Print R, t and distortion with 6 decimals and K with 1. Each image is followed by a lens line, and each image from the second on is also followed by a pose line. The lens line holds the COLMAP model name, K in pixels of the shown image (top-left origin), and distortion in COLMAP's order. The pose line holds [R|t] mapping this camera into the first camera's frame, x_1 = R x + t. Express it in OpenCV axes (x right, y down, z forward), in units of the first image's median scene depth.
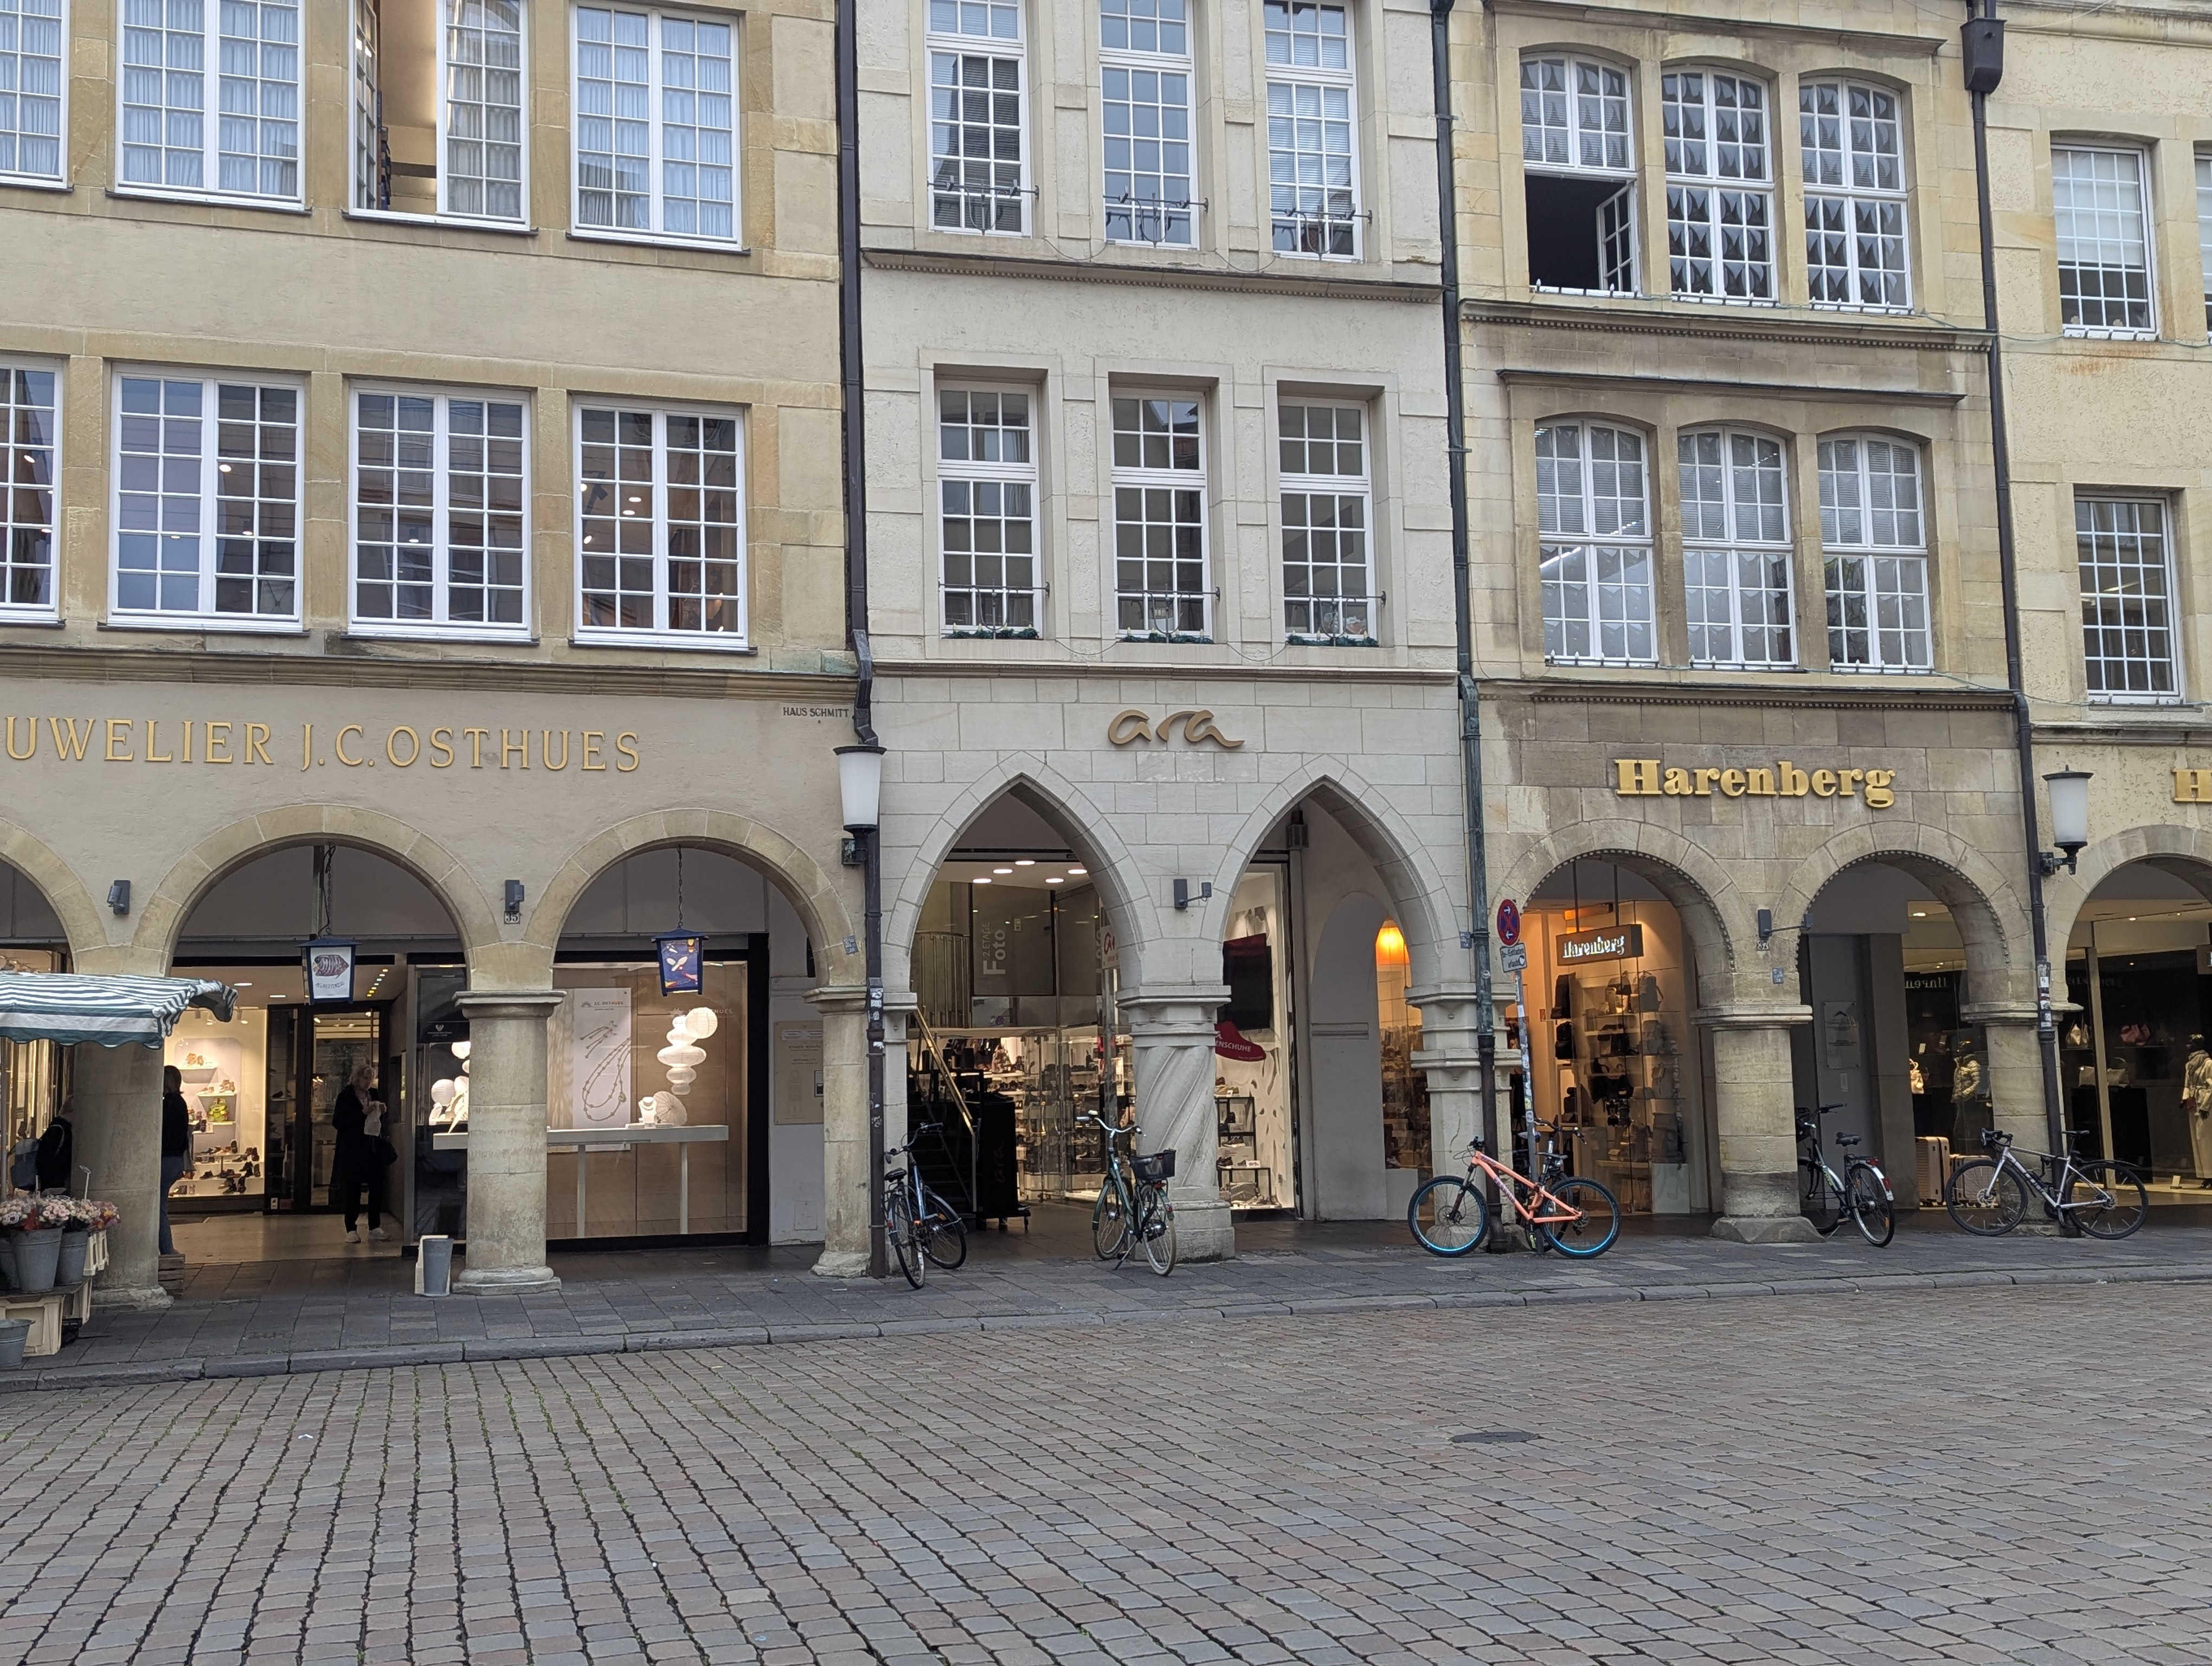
lens RADIAL K [[2297.1, 0, 1089.4], [0, 2297.1, 830.3], [0, 0, 1]] dist [0.060197, 0.000000]
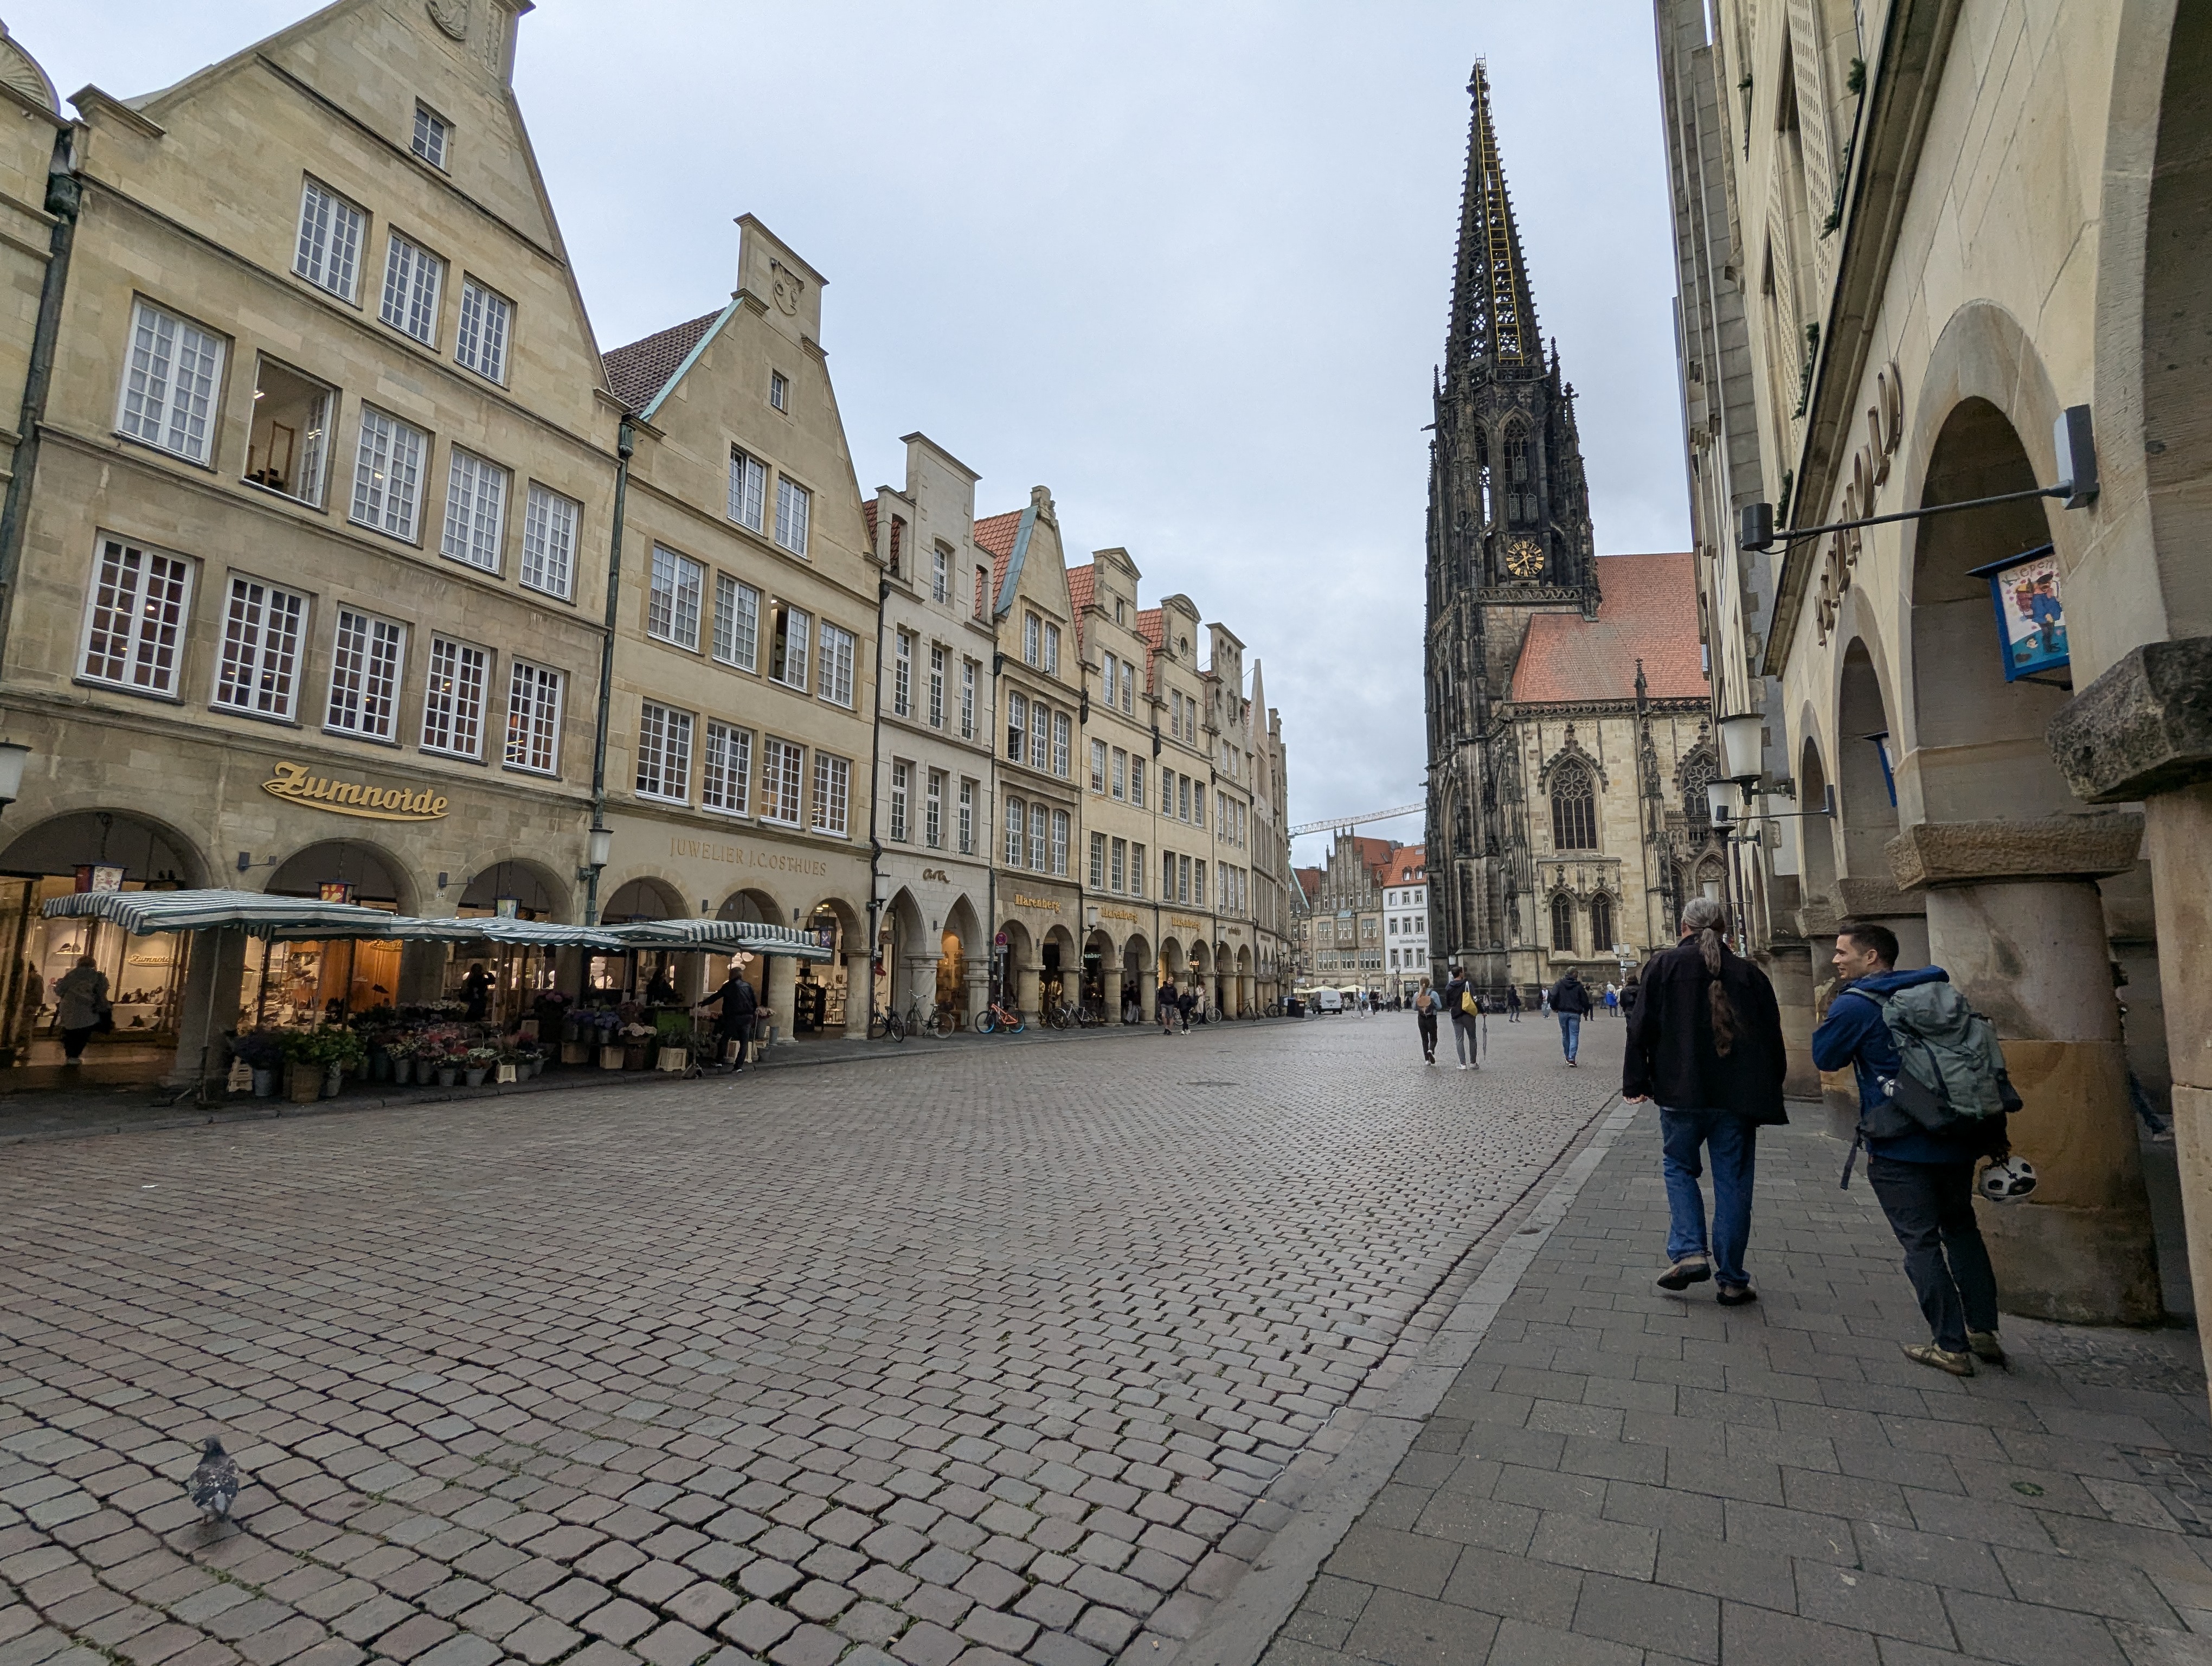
lens RADIAL K [[1043.9, 0, 1099.0], [0, 1043.9, 835.7], [0, 0, 1]] dist [-0.004981, 0.001558]
pose [[0.685883, 0.131517, 0.715729, -0.884047], [-0.103327, 0.991169, -0.083111, 0.000782], [-0.720339, -0.016949, 0.693415, -0.218487]]
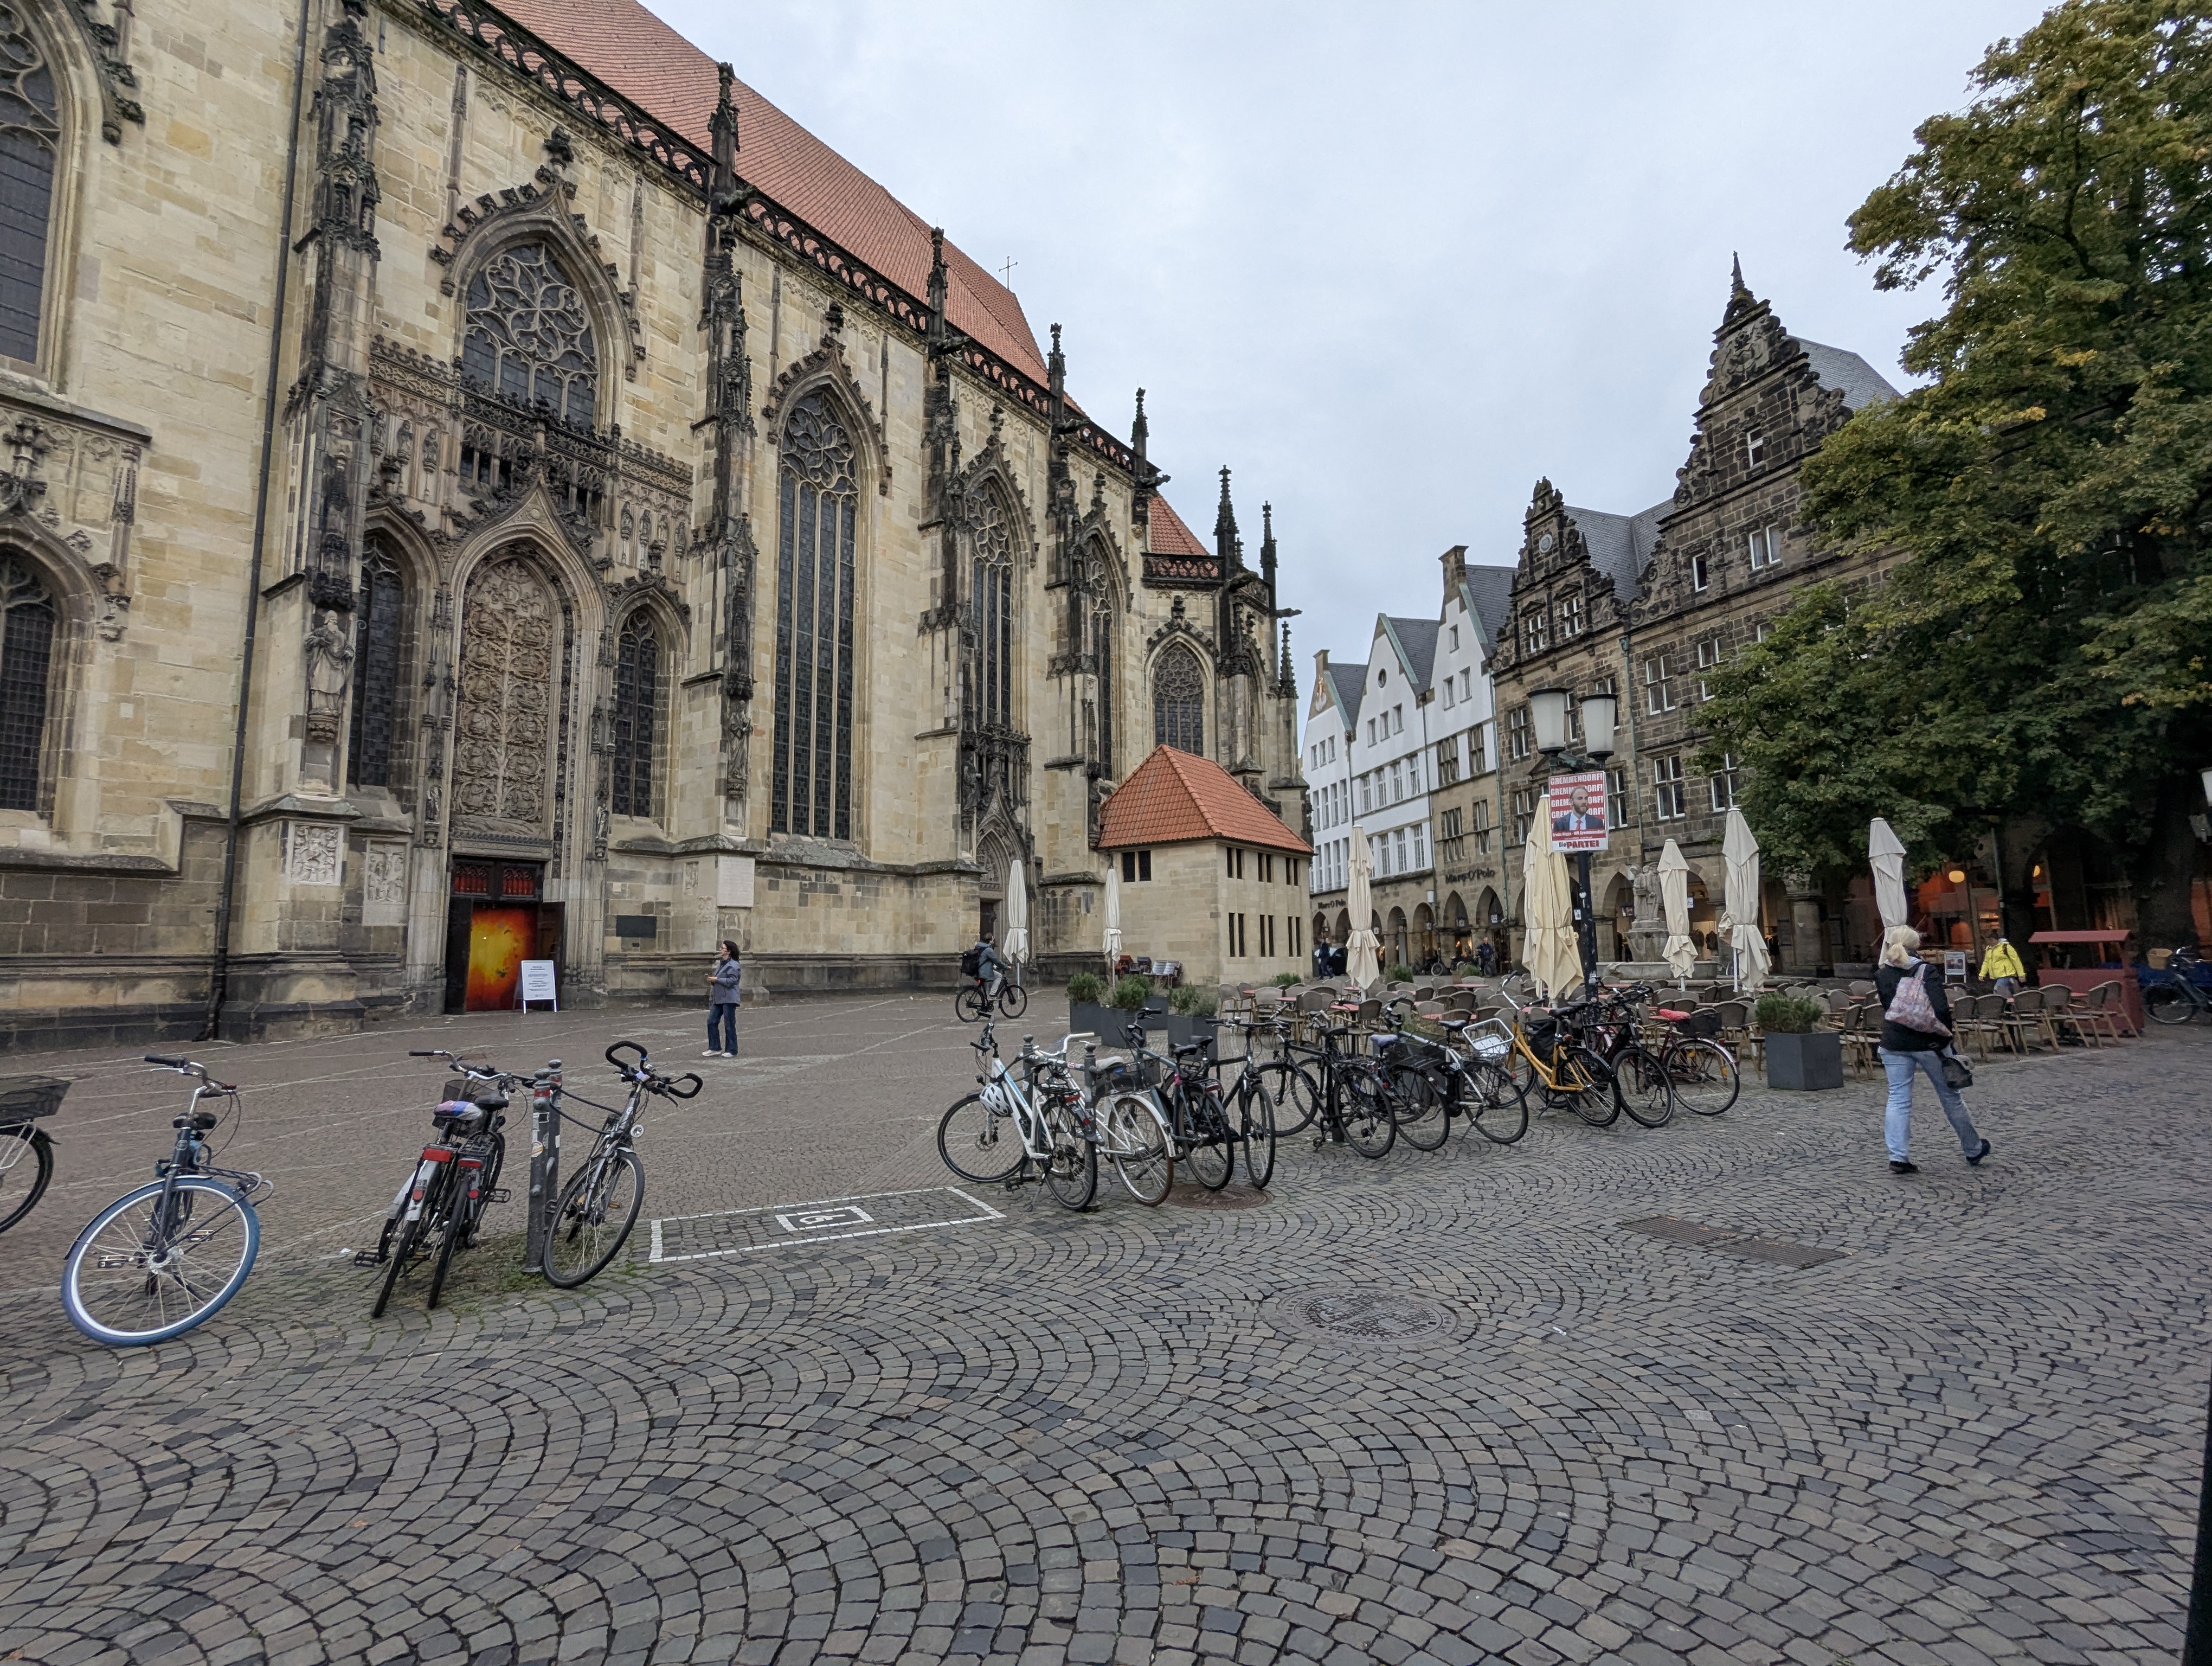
lens RADIAL K [[1043.9, 0, 1104.4], [0, 1043.9, 832.4], [0, 0, 1]] dist [-0.004981, 0.001558]
pose [[-0.271249, 0.156678, 0.949672, 2.183268], [-0.084872, 0.978925, -0.185746, 0.007574], [-0.958760, -0.130984, -0.252235, 0.447428]]
